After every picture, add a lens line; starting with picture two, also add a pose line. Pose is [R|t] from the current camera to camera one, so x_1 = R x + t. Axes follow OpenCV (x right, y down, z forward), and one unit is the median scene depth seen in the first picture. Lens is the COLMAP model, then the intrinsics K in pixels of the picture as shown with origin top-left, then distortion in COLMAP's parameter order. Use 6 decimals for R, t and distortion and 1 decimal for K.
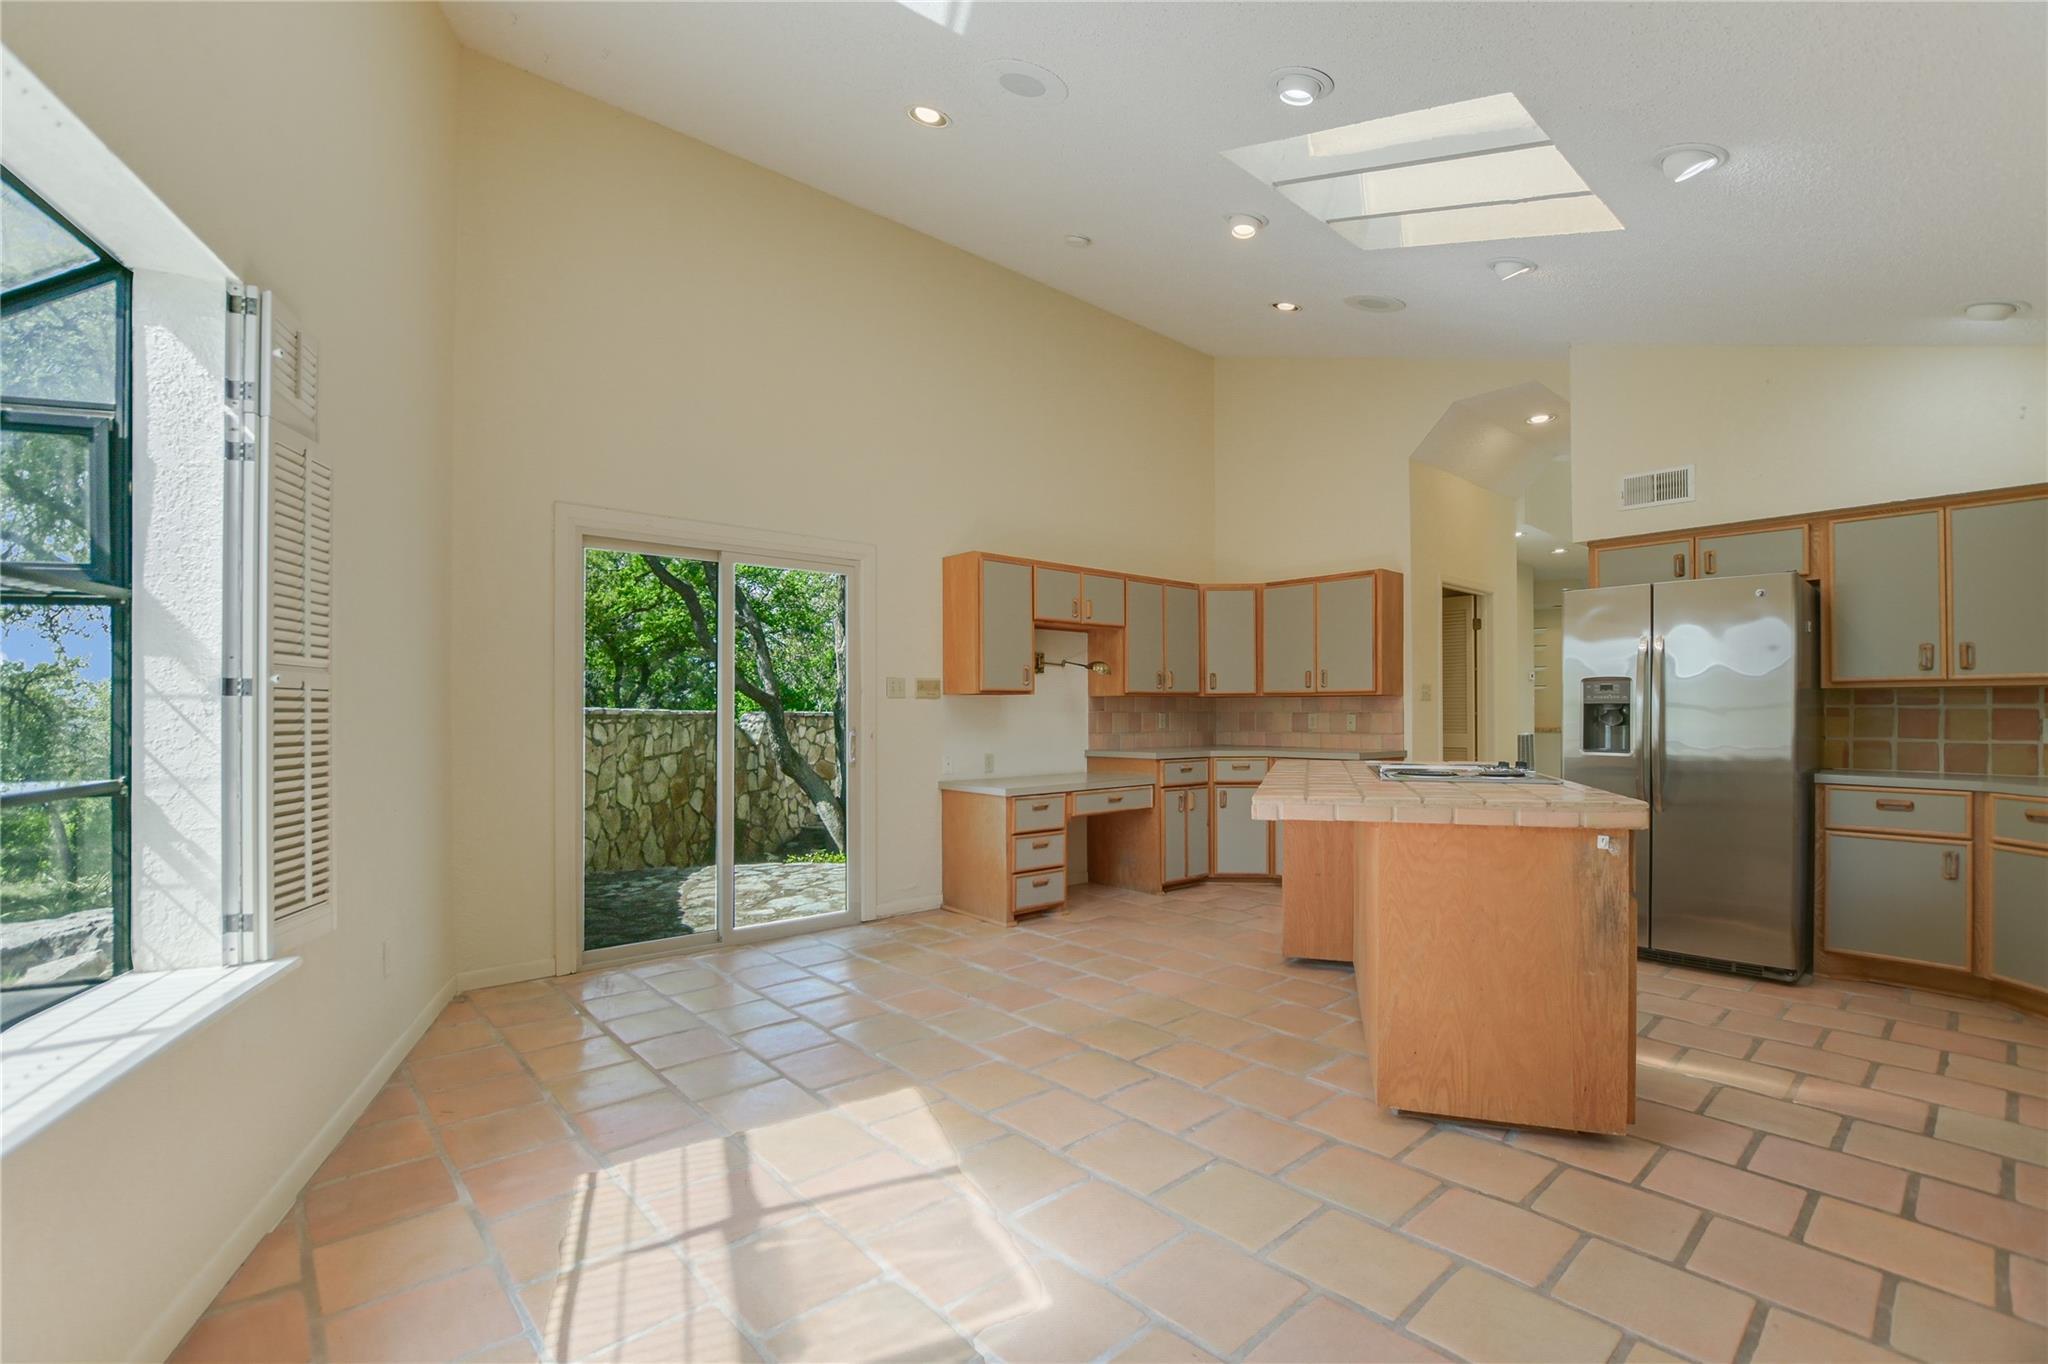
lens RADIAL K [[888.8, 0, 1028.5], [0, 888.8, 714.6], [0, 0, 1]] dist [-0.013196, 0.000246]
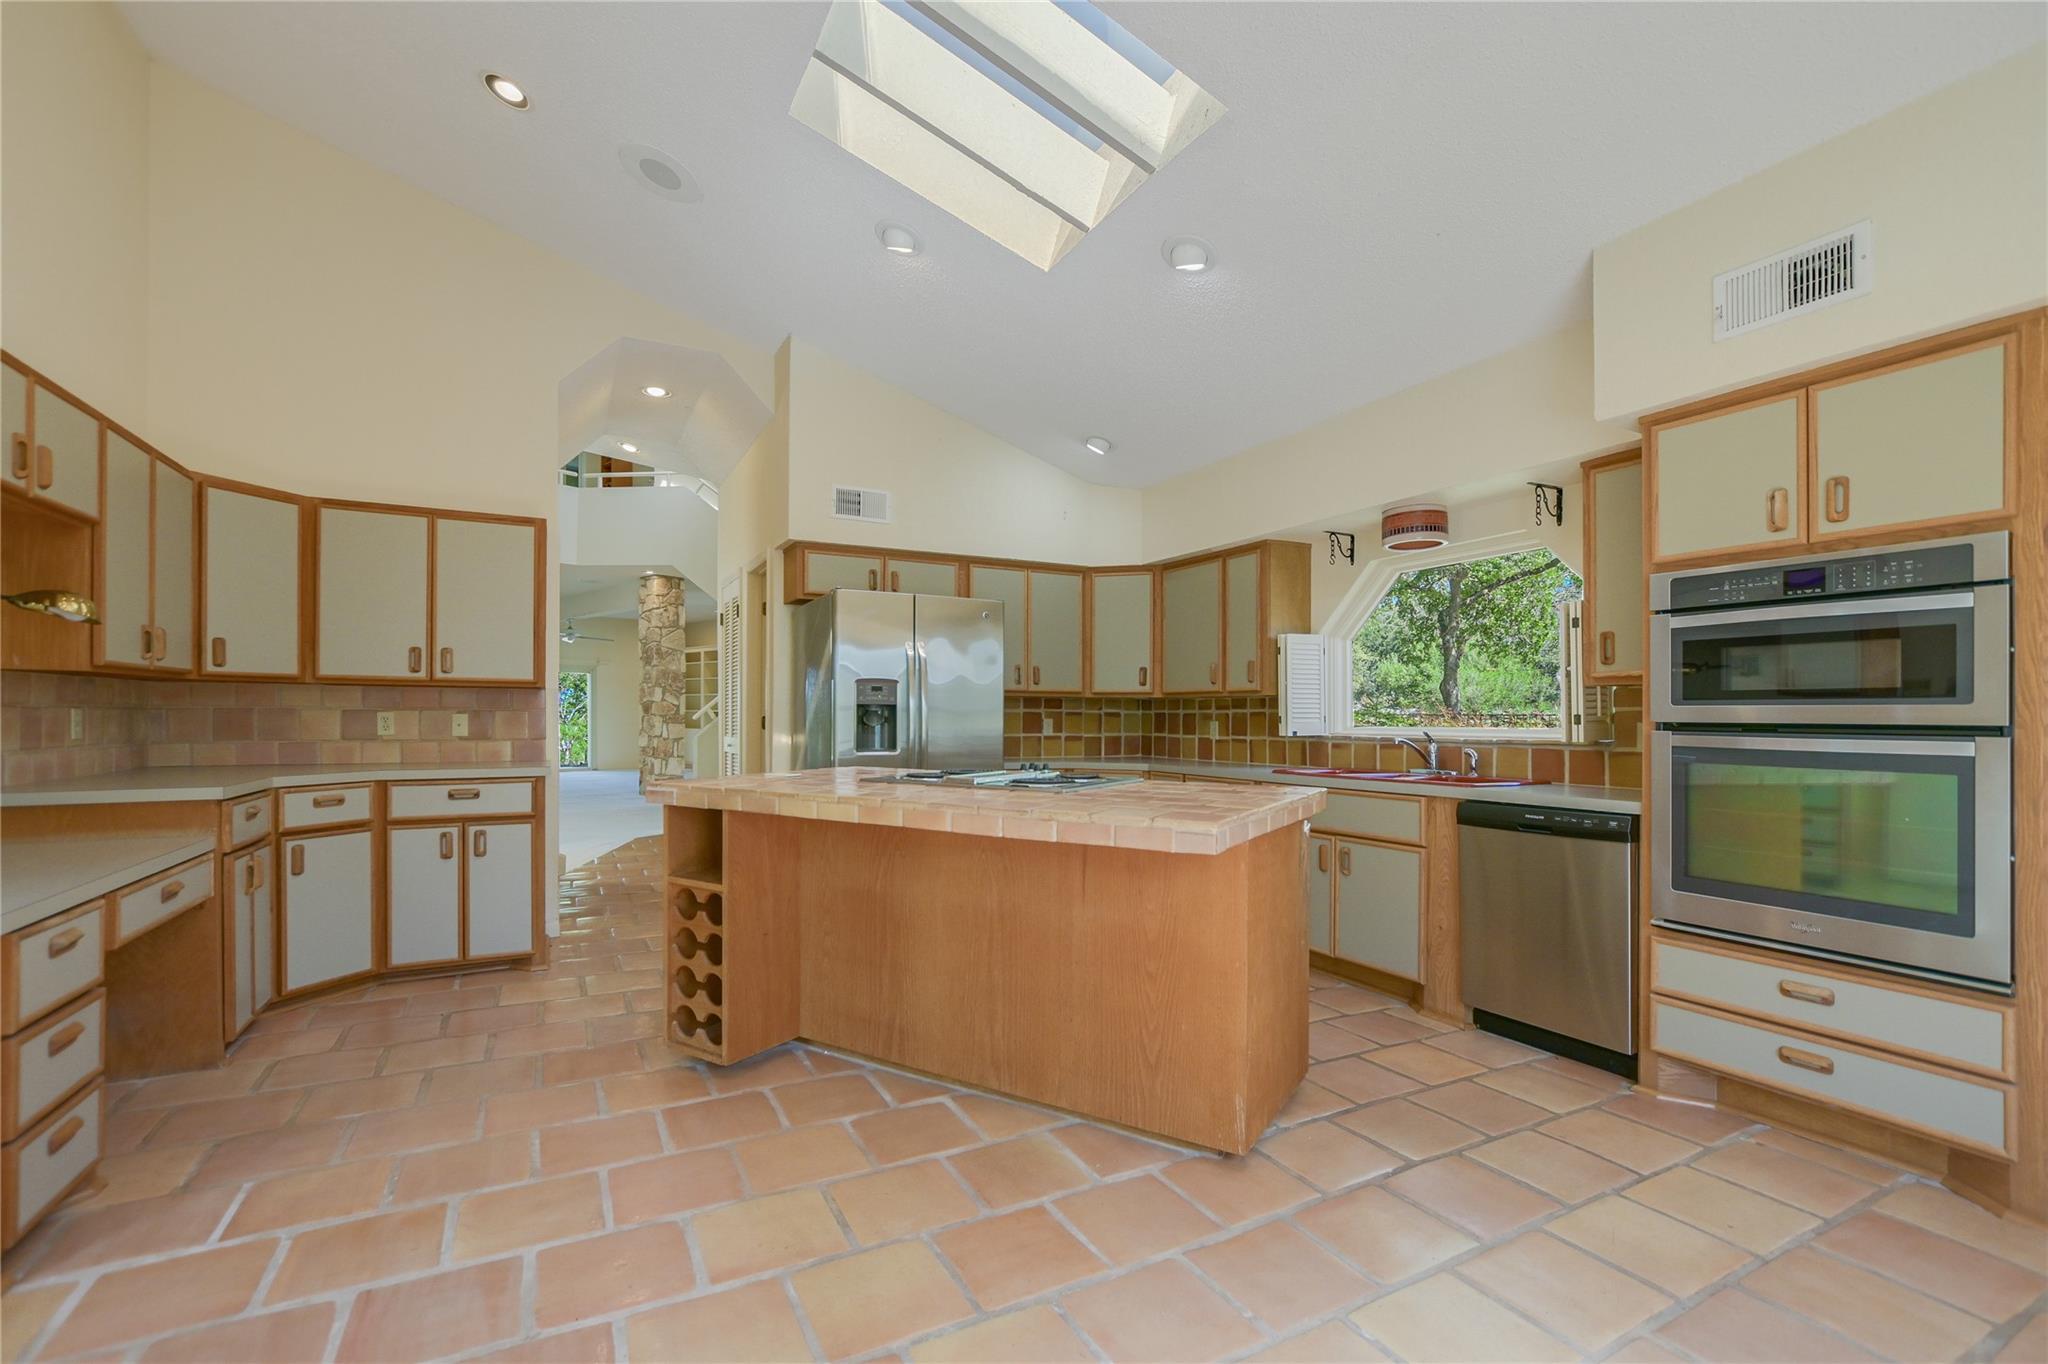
lens RADIAL K [[888.8, 0, 1028.5], [0, 888.8, 714.6], [0, 0, 1]] dist [-0.013196, 0.000246]
pose [[0.242157, 0.003684, 0.970230, -0.305353], [-0.005278, 0.999983, -0.002480, 0.001007], [-0.970223, -0.004521, 0.242172, 0.579636]]
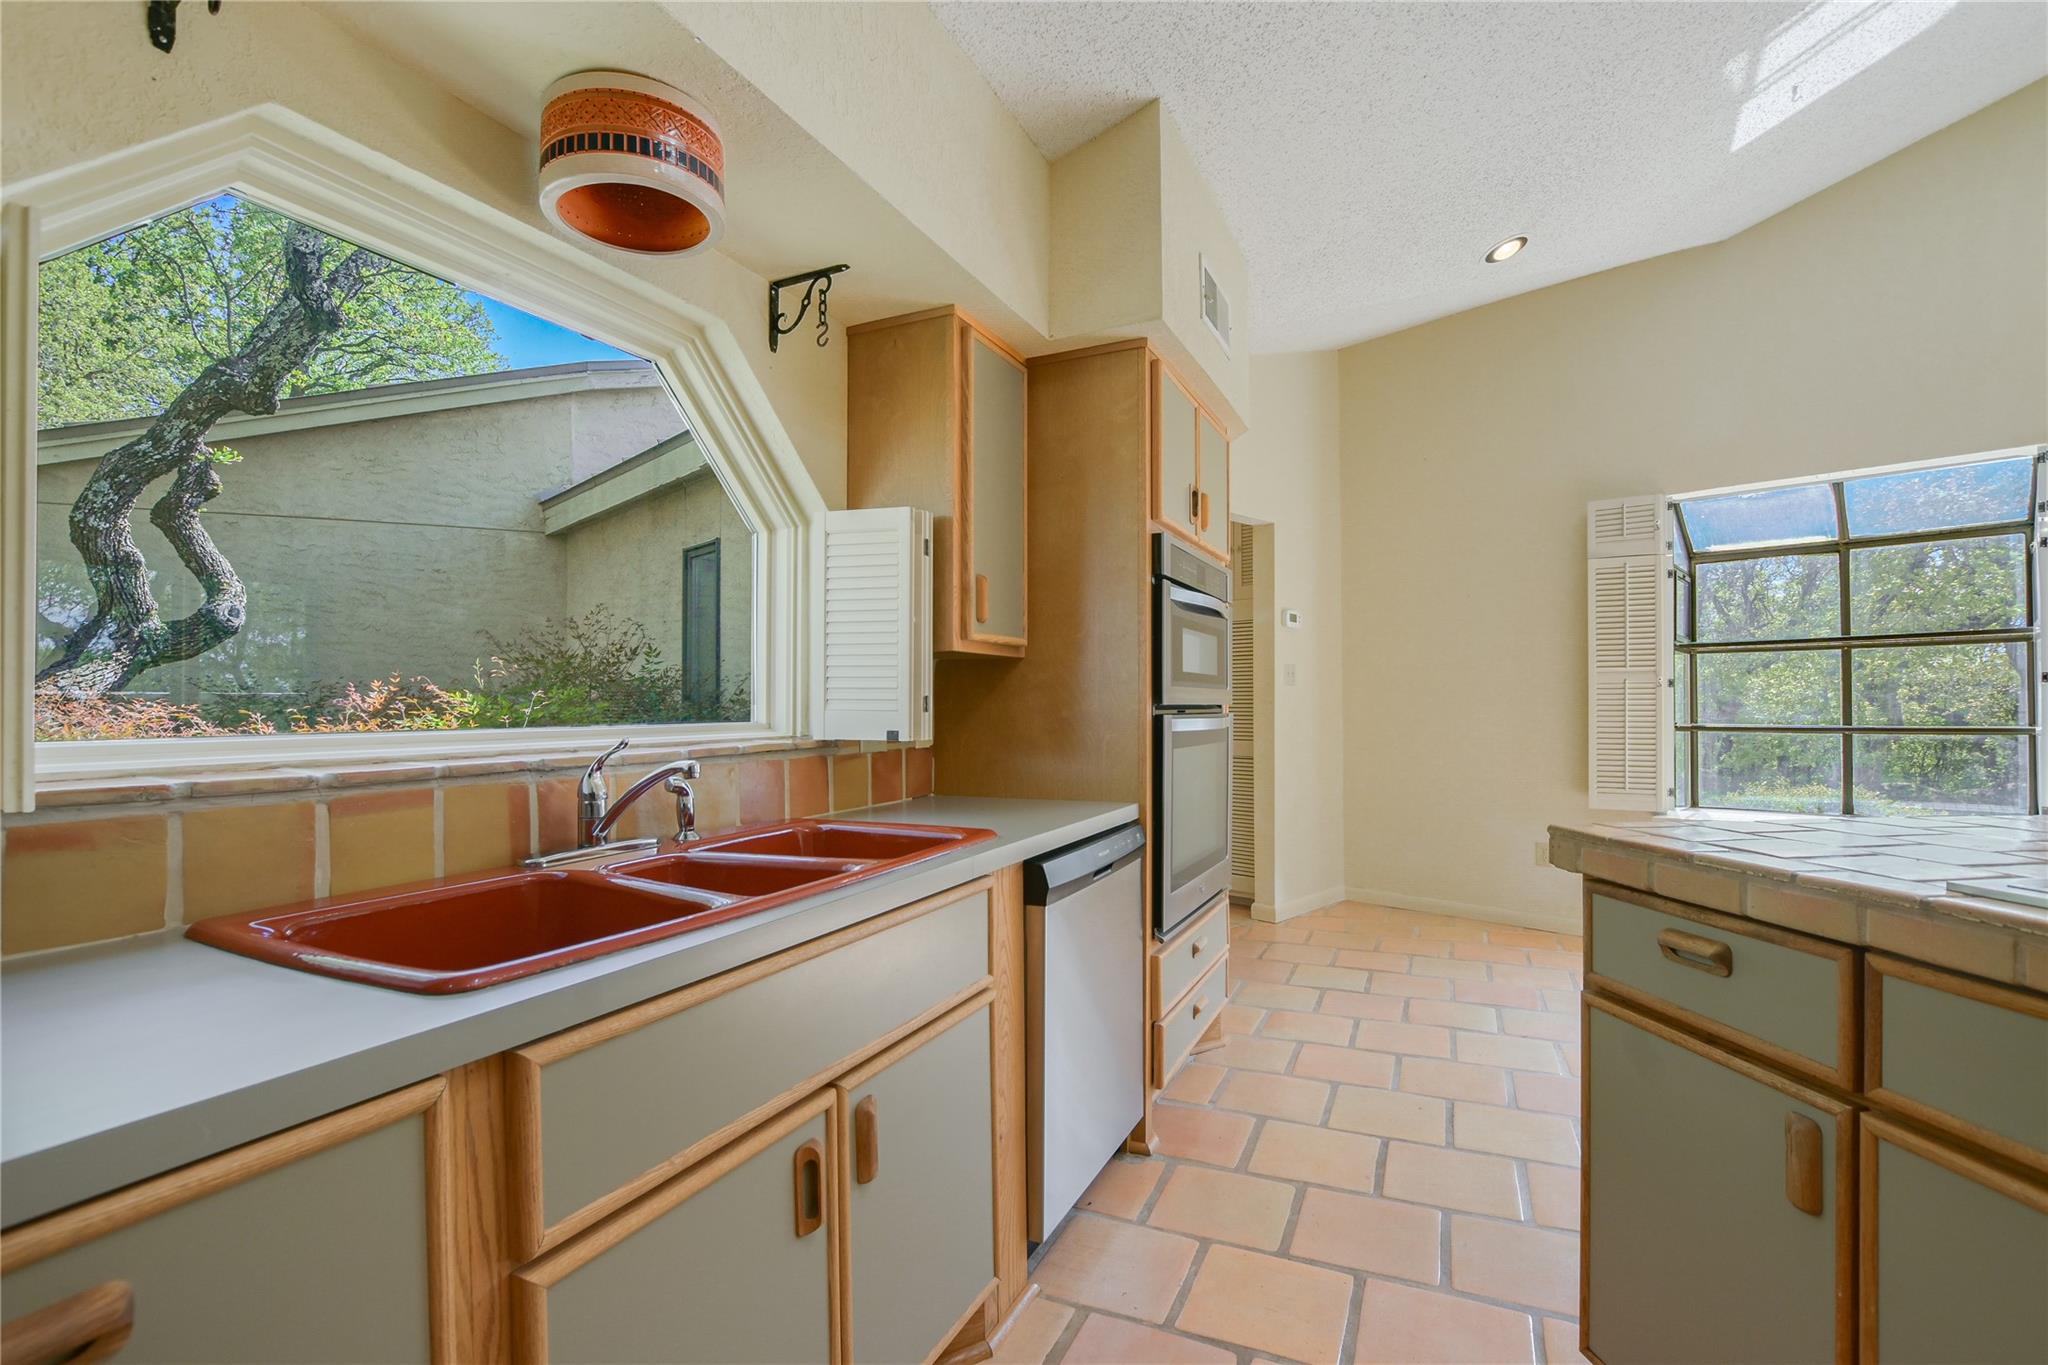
lens RADIAL K [[928.0, 0, 1024.0], [0, 928.0, 682.5], [0, 0, 1]] dist [-0.014223, 0.000051]
pose [[-0.920639, 0.001733, -0.390410, 0.707575], [0.005752, 0.999942, -0.009124, -0.005595], [0.390372, -0.010646, -0.920596, 0.788608]]
